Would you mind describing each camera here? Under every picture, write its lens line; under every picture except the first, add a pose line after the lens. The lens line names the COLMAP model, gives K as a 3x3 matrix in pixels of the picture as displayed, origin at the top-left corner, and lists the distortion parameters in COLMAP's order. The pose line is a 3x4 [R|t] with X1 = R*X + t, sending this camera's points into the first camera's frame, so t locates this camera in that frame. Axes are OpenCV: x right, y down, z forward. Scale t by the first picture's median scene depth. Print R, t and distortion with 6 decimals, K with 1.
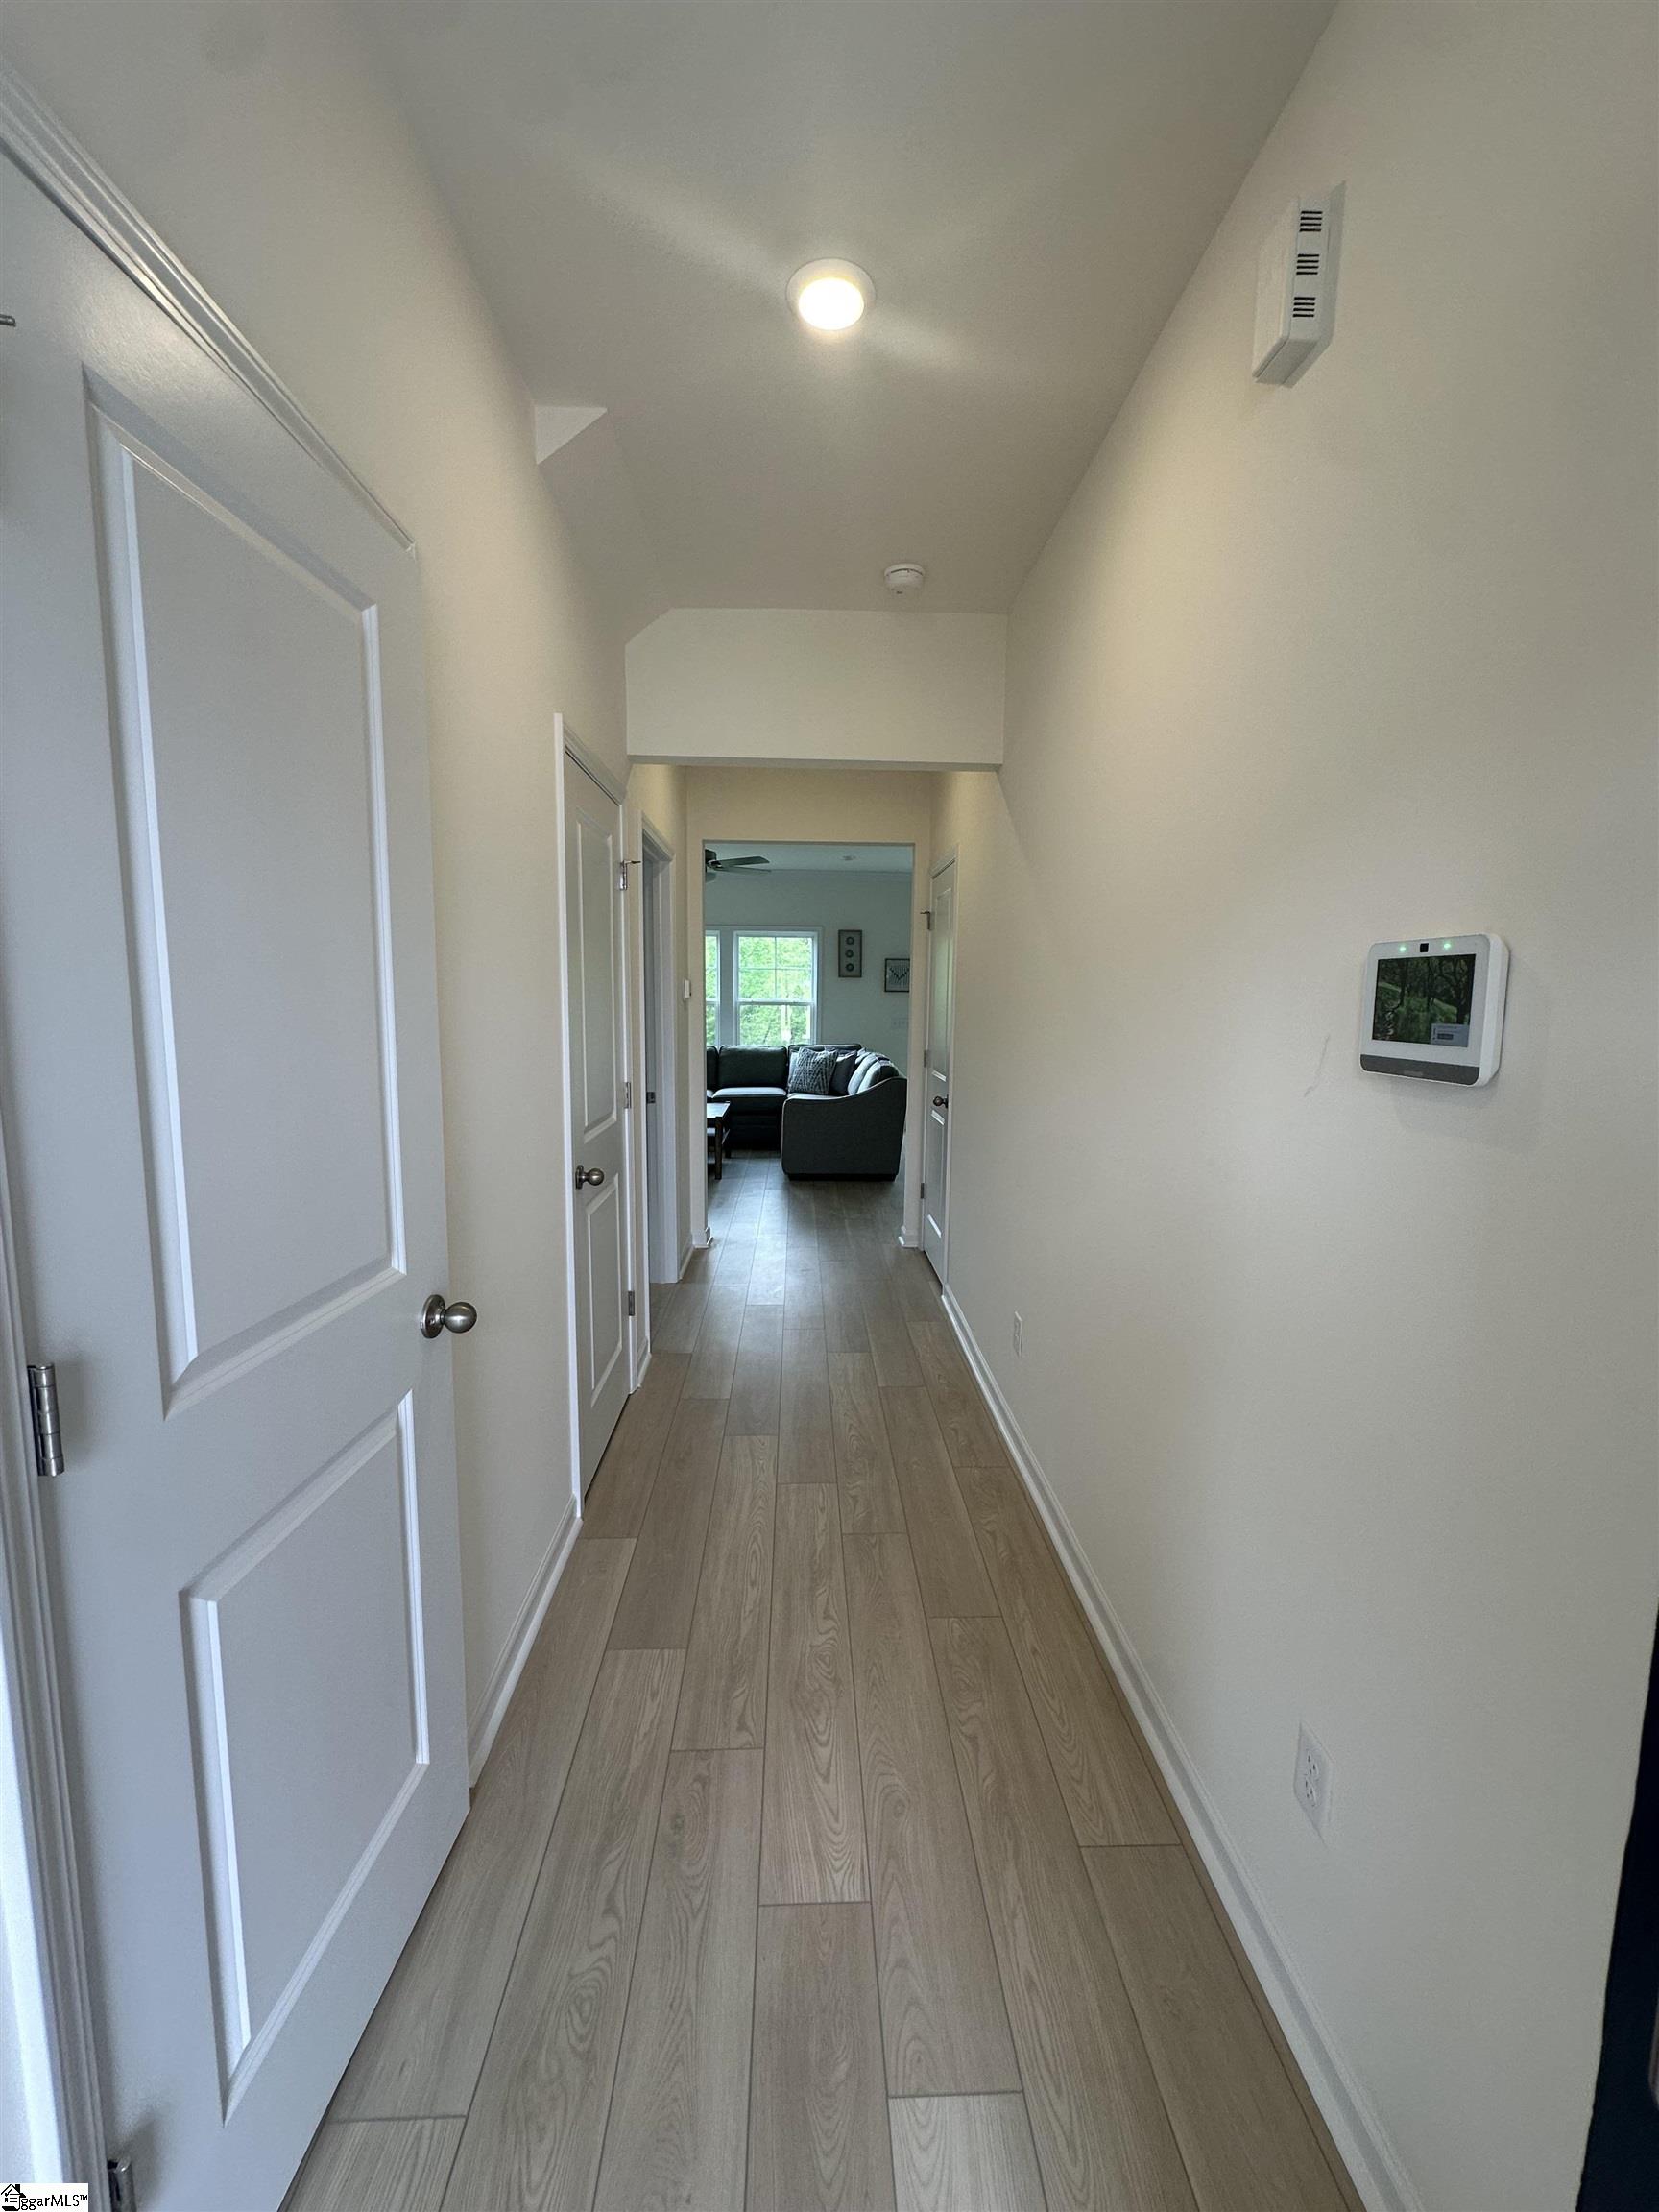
lens RADIAL K [[881.2, 0, 824.0], [0, 881.2, 1105.2], [0, 0, 1]] dist [-0.004755, 0.001358]
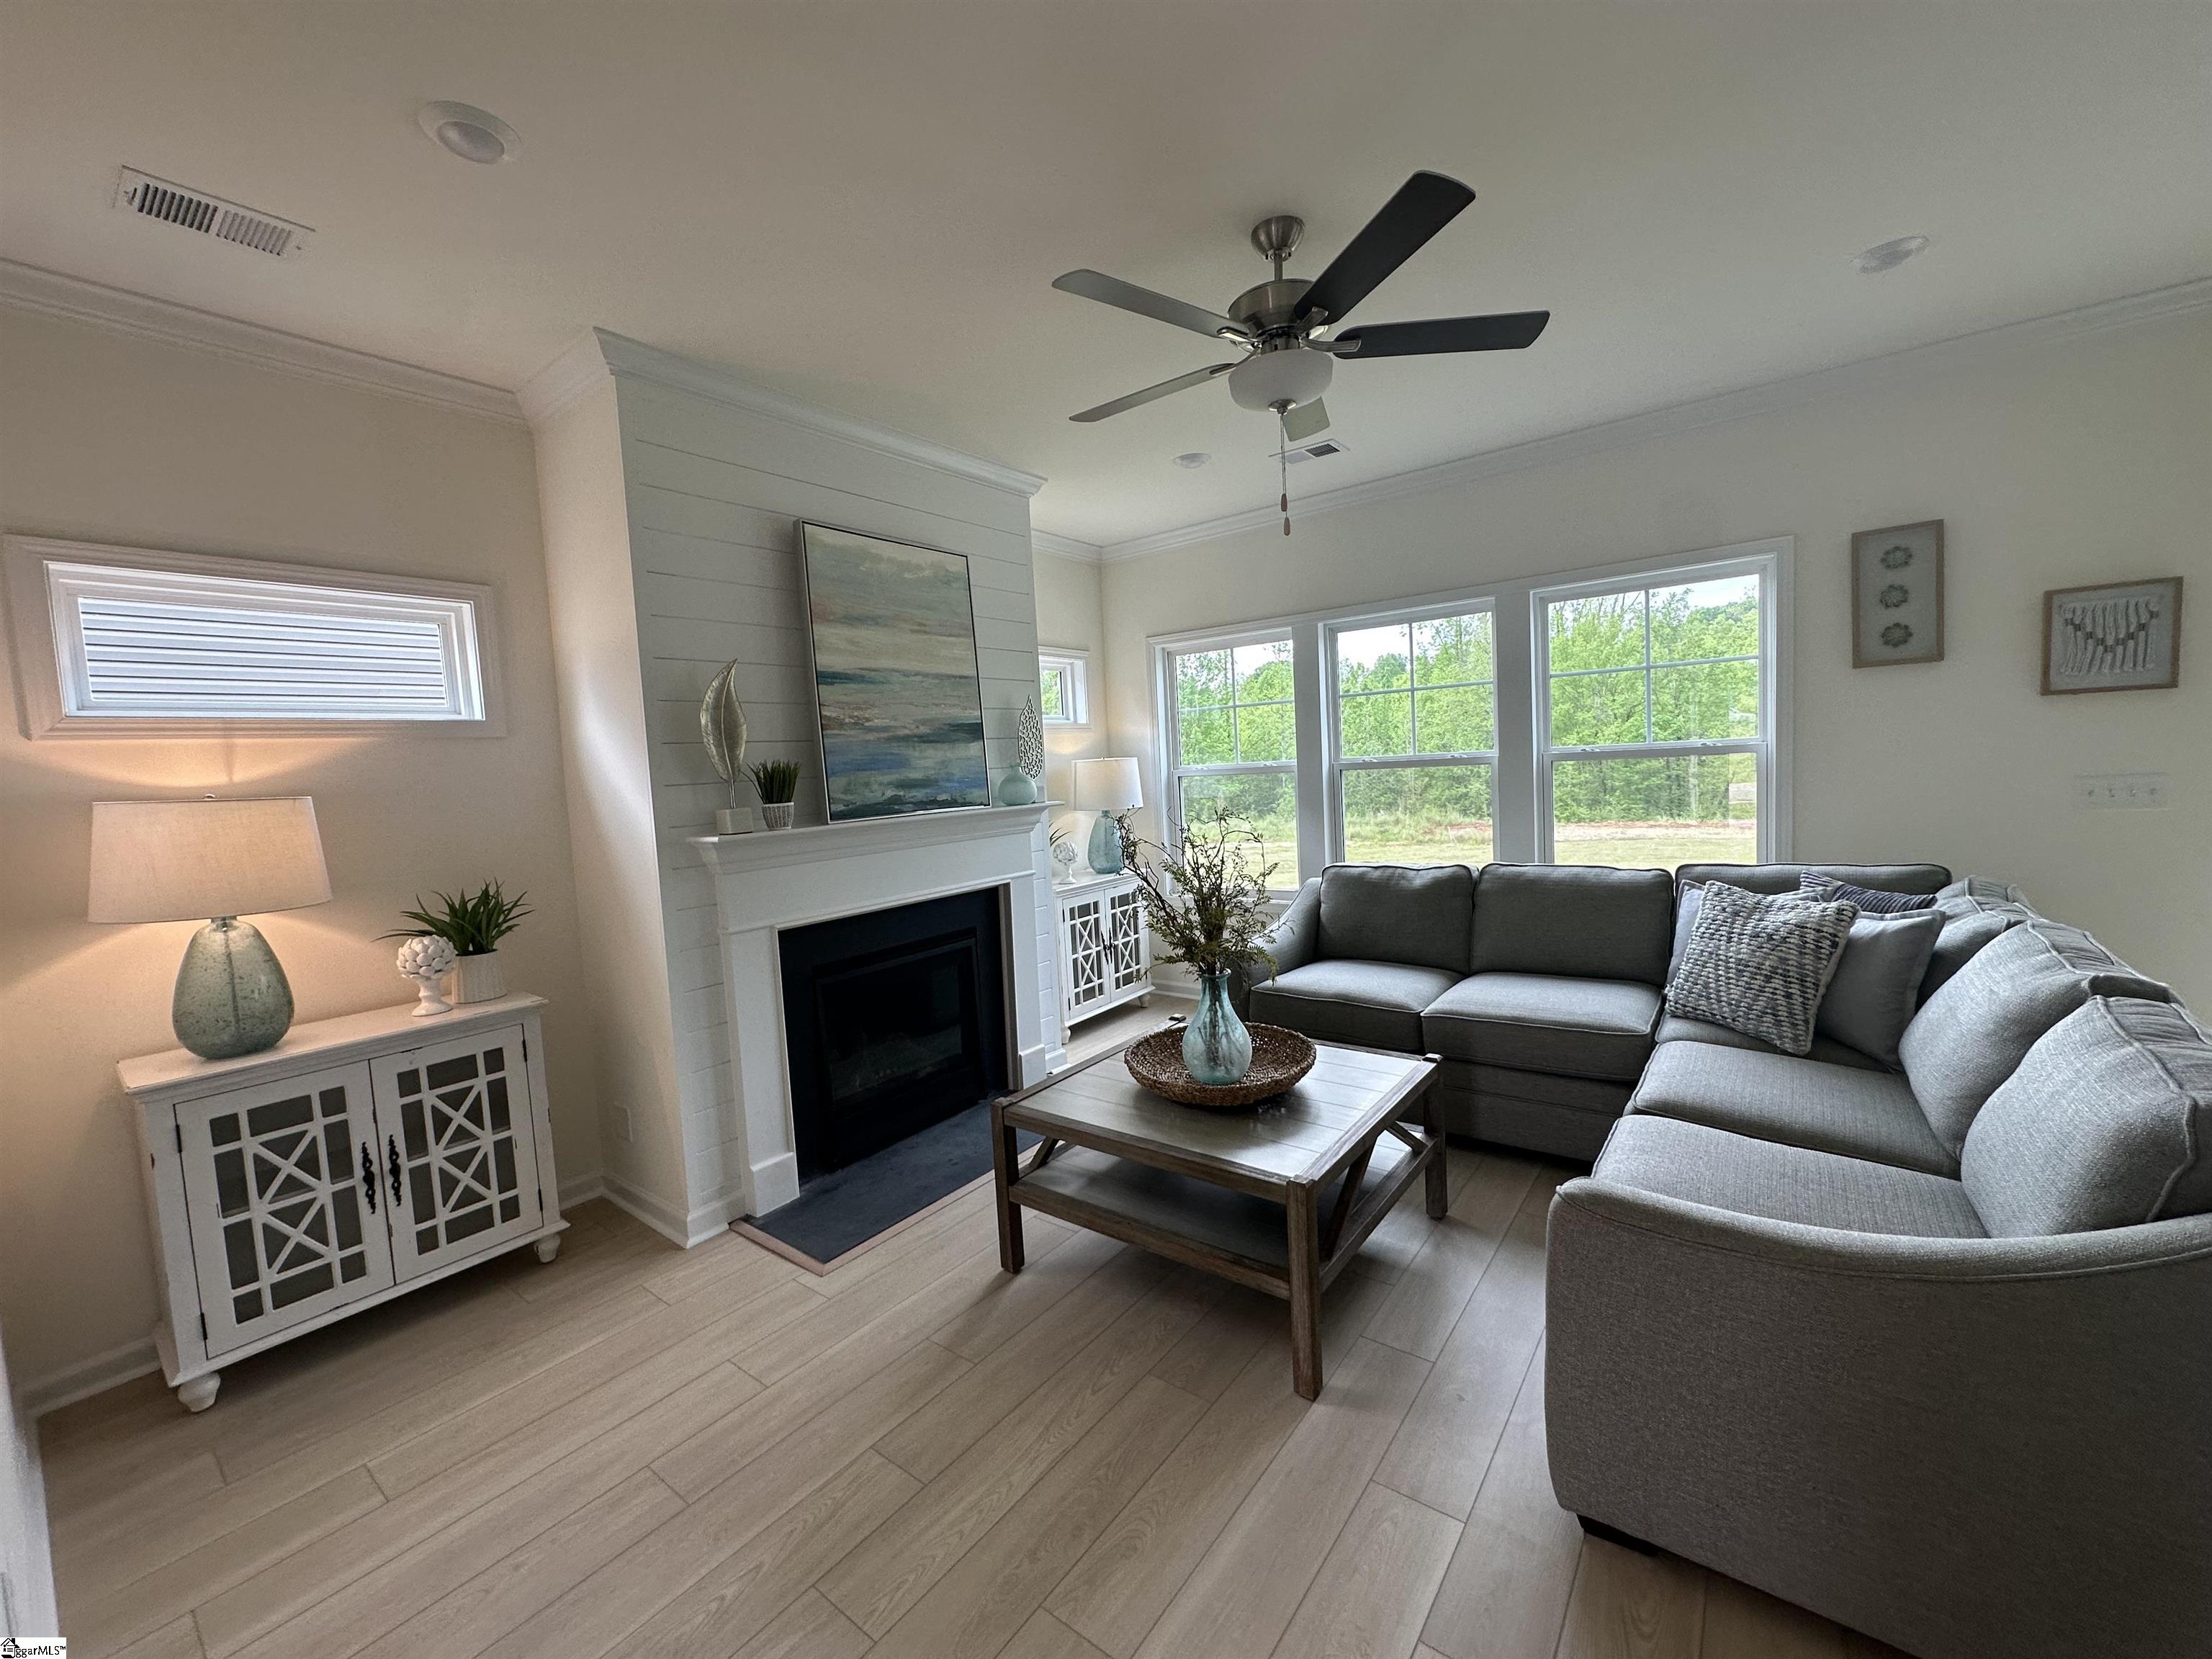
lens RADIAL K [[881.2, 0, 1100.4], [0, 881.2, 825.5], [0, 0, 1]] dist [-0.004755, 0.001358]
pose [[0.769958, -0.008622, -0.638036, 0.008405], [-0.016668, 0.999296, -0.033618, -0.067370], [0.637876, 0.036519, 0.769272, 0.555103]]
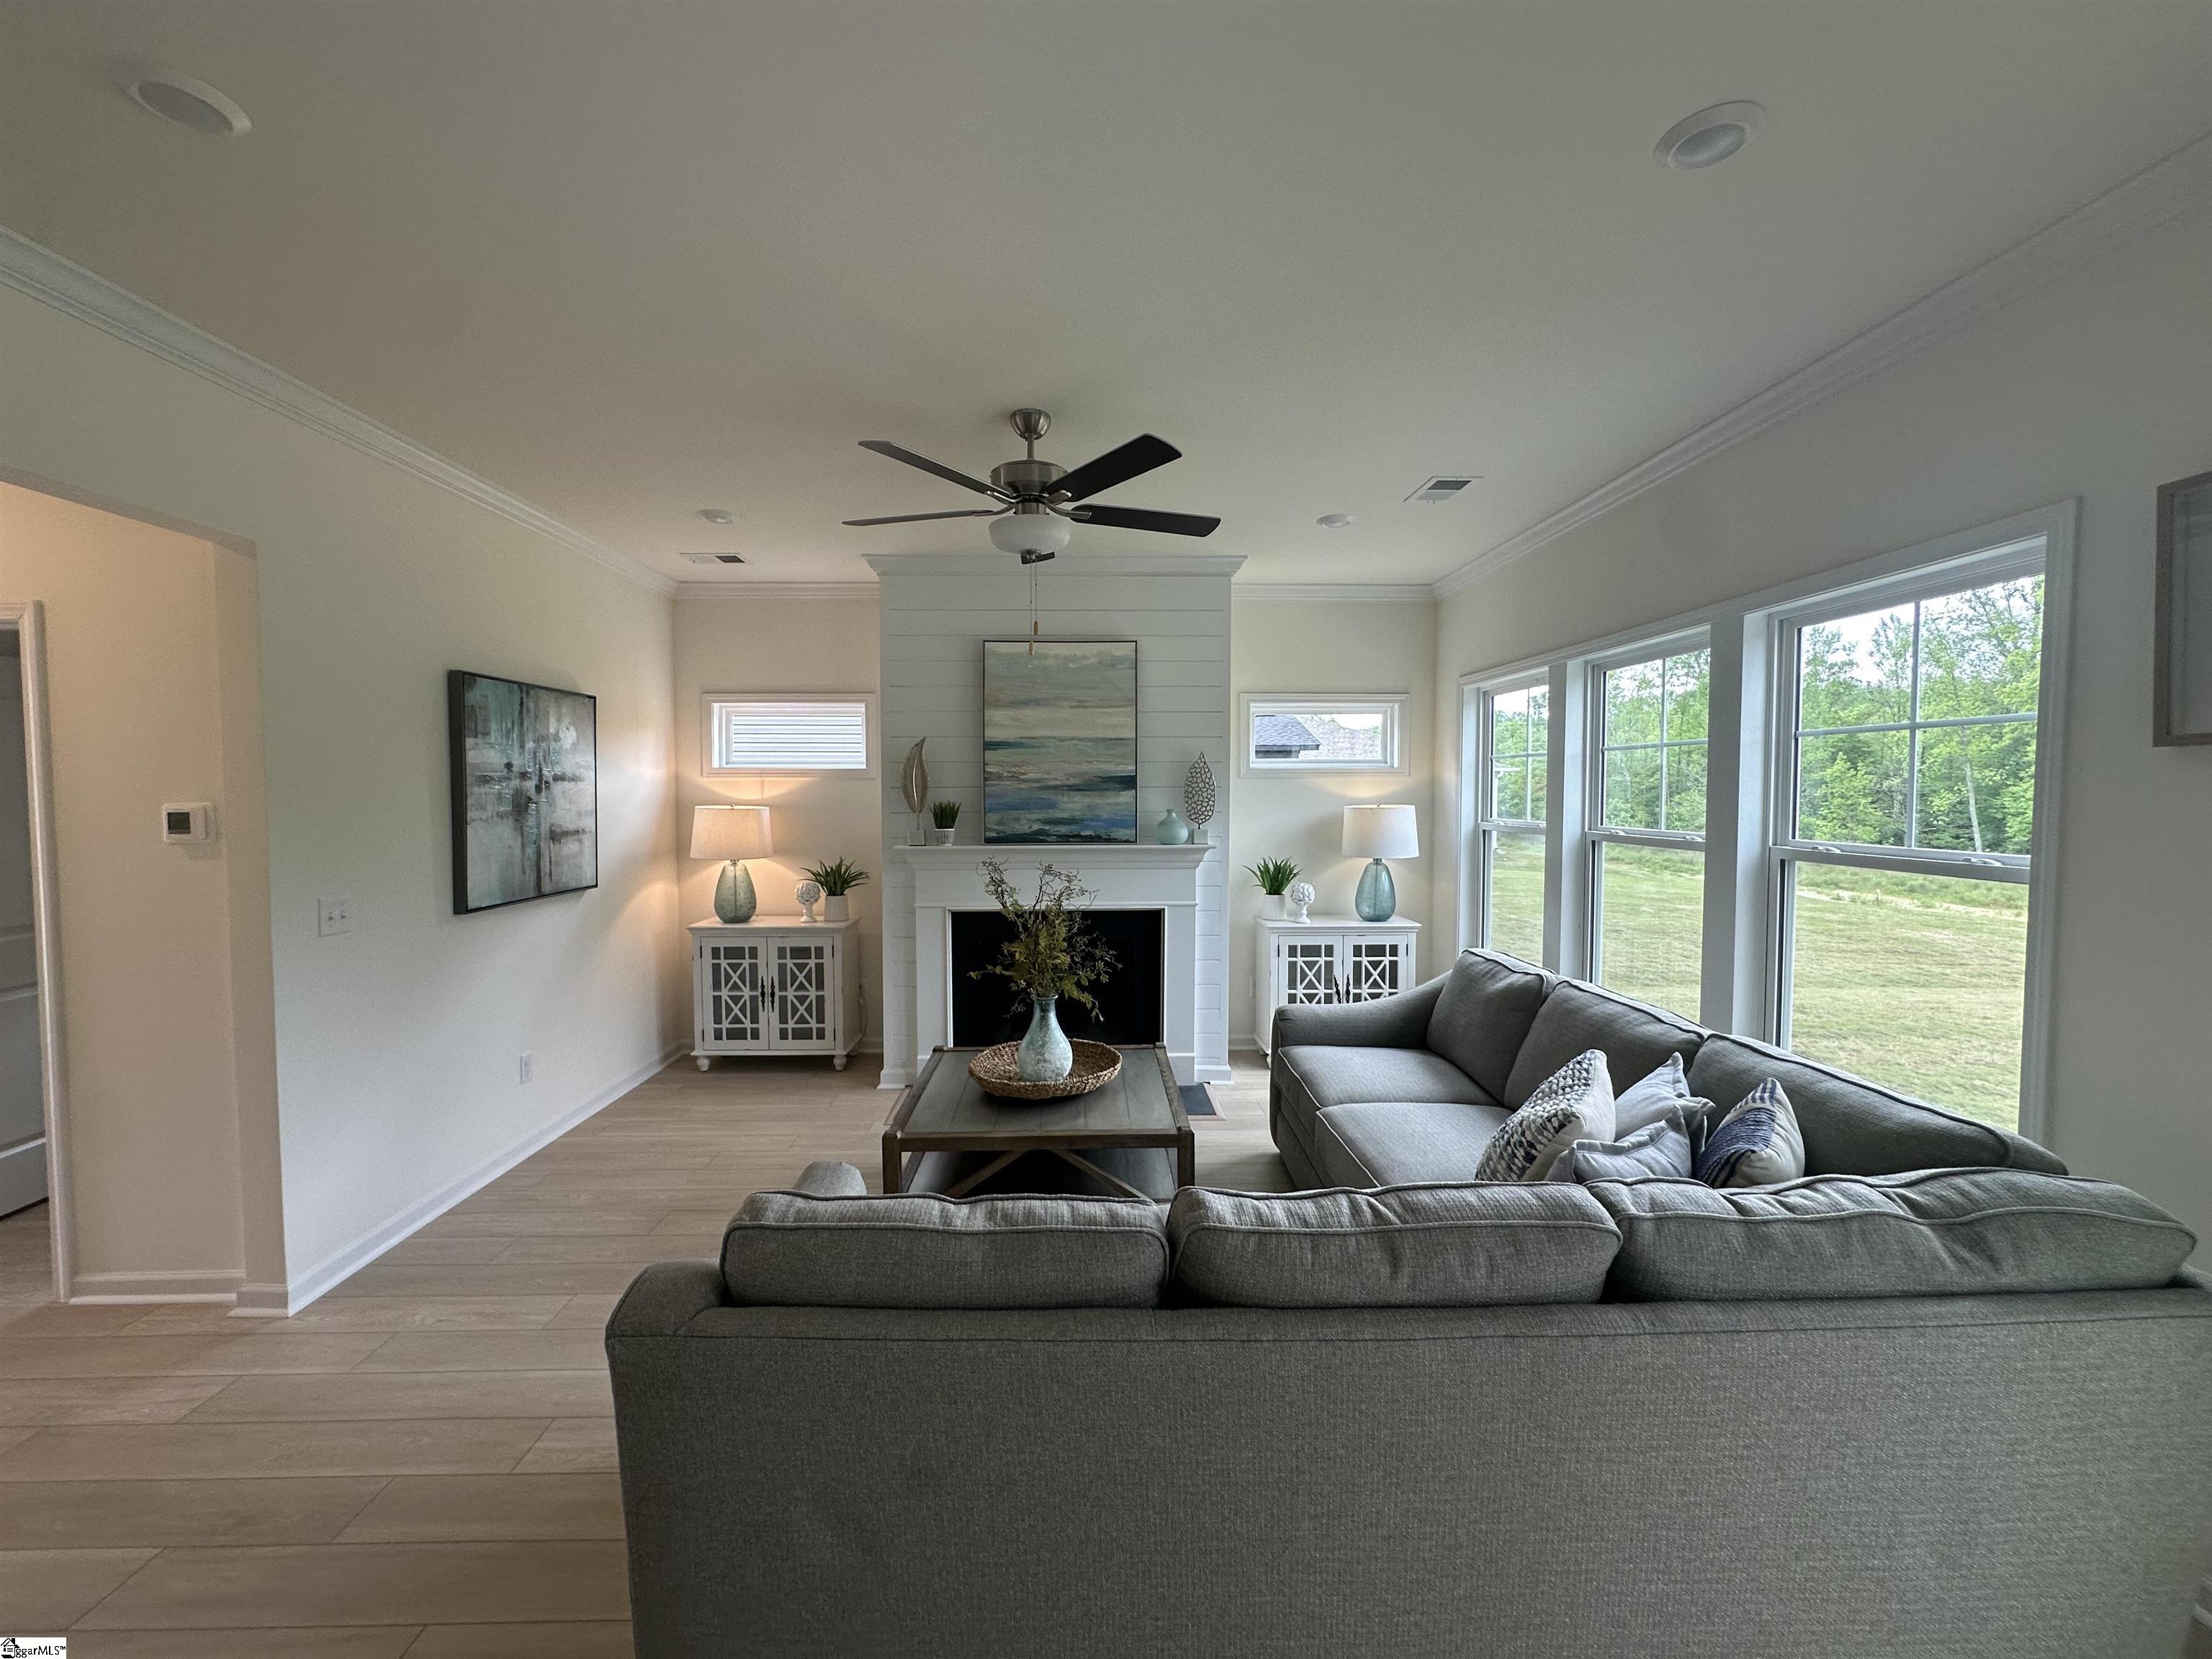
lens RADIAL K [[881.2, 0, 1100.7], [0, 881.2, 829.3], [0, 0, 1]] dist [-0.004755, 0.001358]
pose [[-0.006215, 0.034750, -0.999377, 0.203714], [-0.121794, 0.991929, 0.035248, -0.111152], [0.992536, 0.121937, -0.001932, 0.809255]]
